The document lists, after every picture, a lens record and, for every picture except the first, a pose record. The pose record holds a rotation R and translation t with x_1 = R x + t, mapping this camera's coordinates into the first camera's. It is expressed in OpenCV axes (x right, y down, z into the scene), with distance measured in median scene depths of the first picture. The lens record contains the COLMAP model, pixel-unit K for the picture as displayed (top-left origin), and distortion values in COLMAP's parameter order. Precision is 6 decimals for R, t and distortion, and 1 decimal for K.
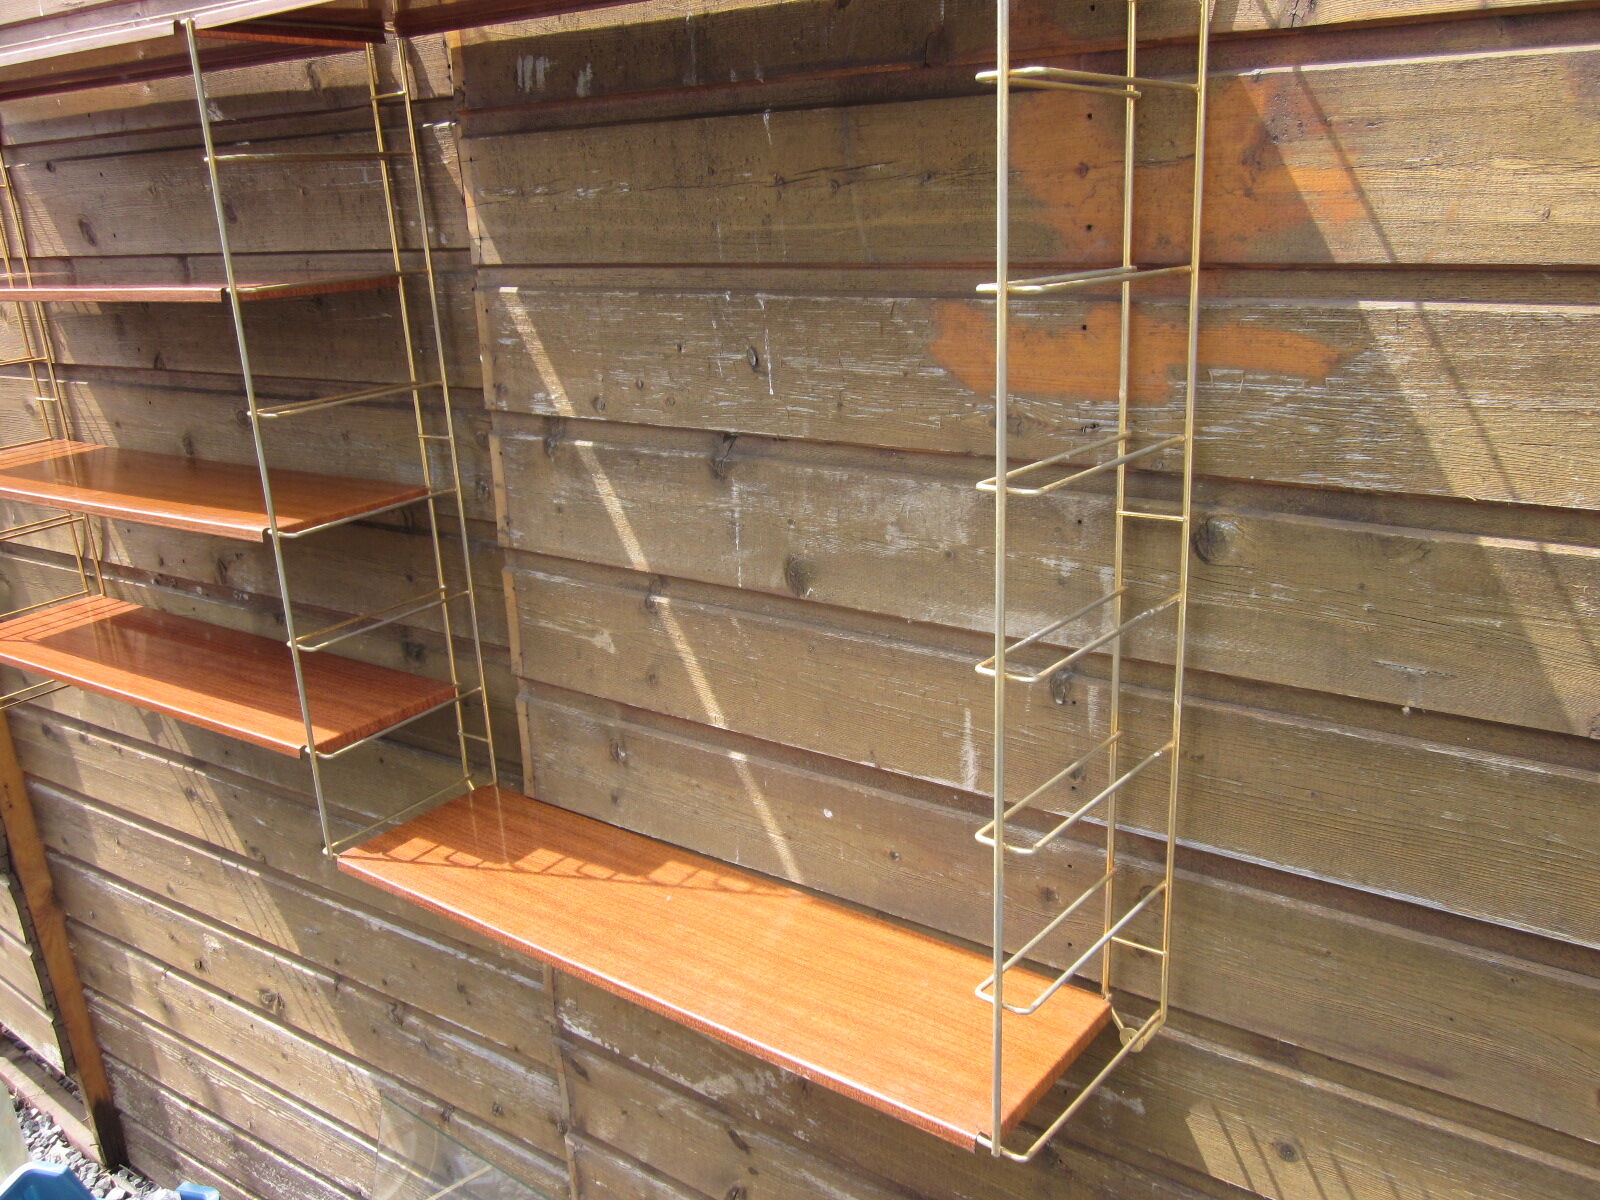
lens RADIAL K [[1328.4, 0, 800.0], [0, 1328.4, 600.0], [0, 0, 1]] dist [-0.042159, 0.016579]
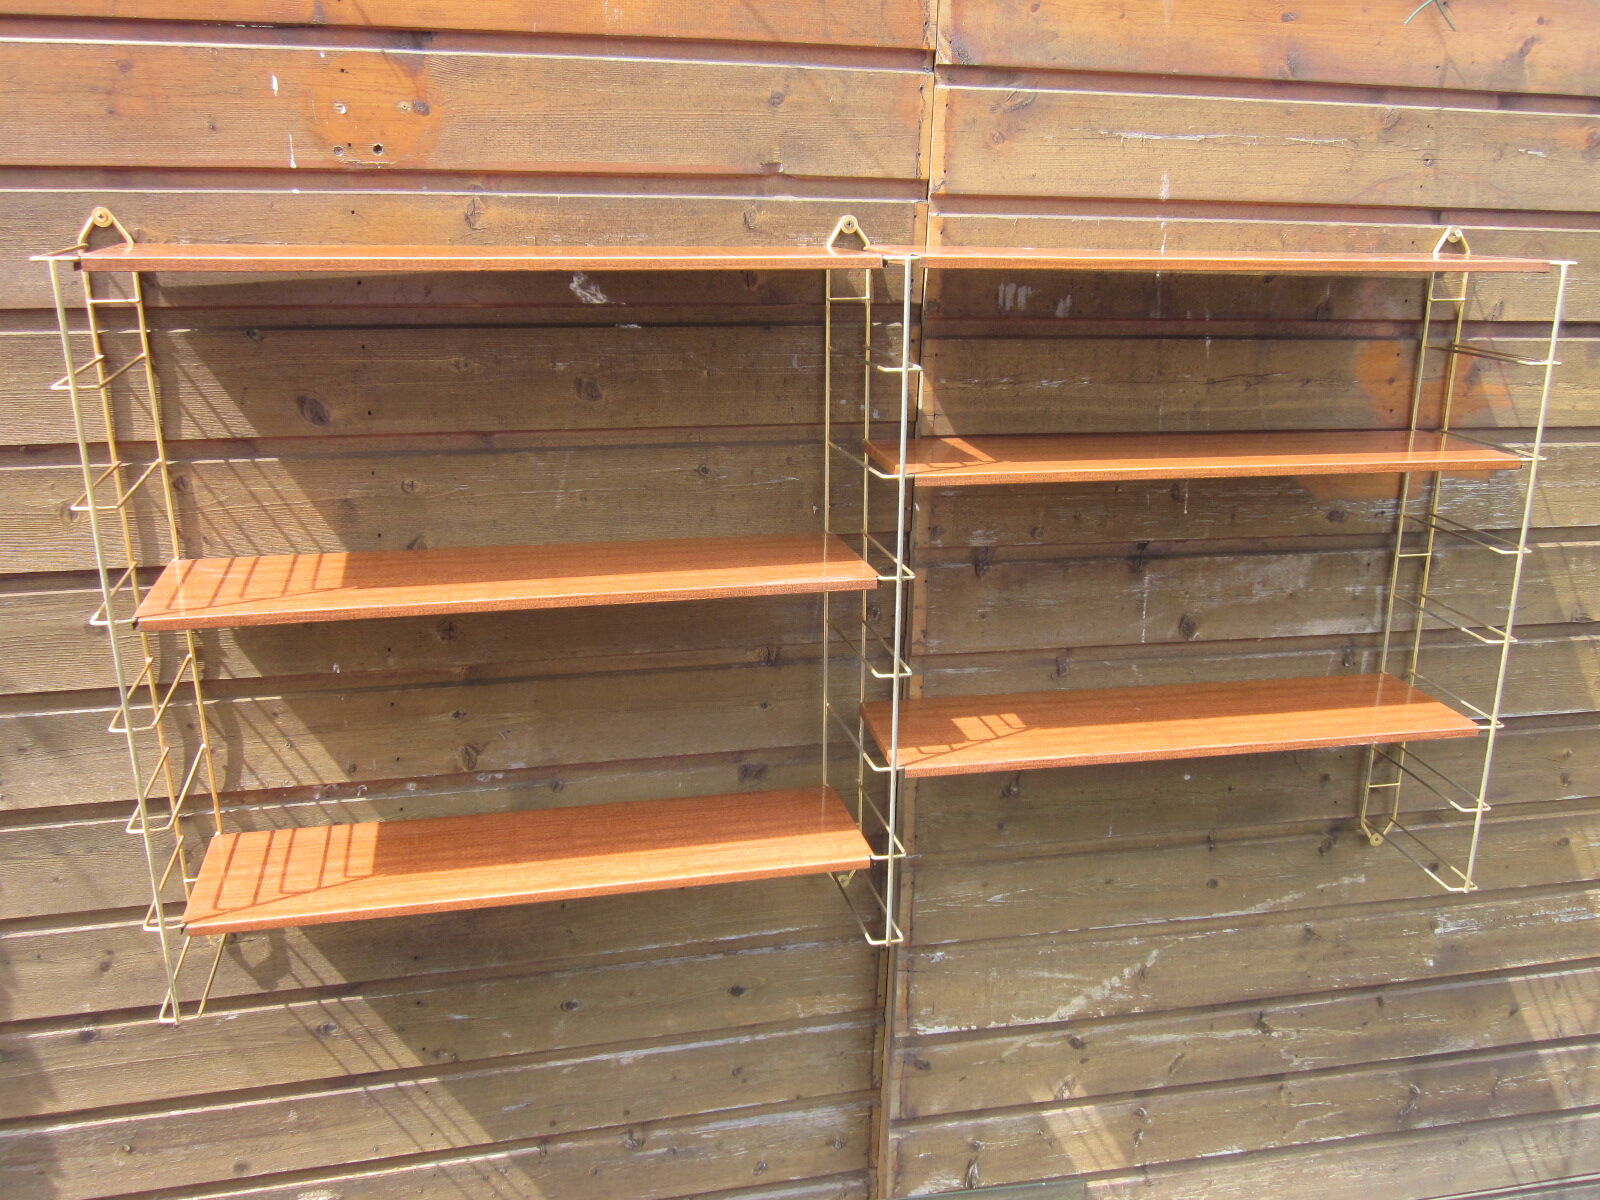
lens RADIAL K [[1328.4, 0, 800.0], [0, 1328.4, 600.0], [0, 0, 1]] dist [-0.042159, 0.016579]
pose [[0.677521, -0.165361, 0.716674, -1.365017], [0.174194, 0.982753, 0.062078, -0.216728], [-0.714578, 0.082781, 0.694640, 0.242803]]
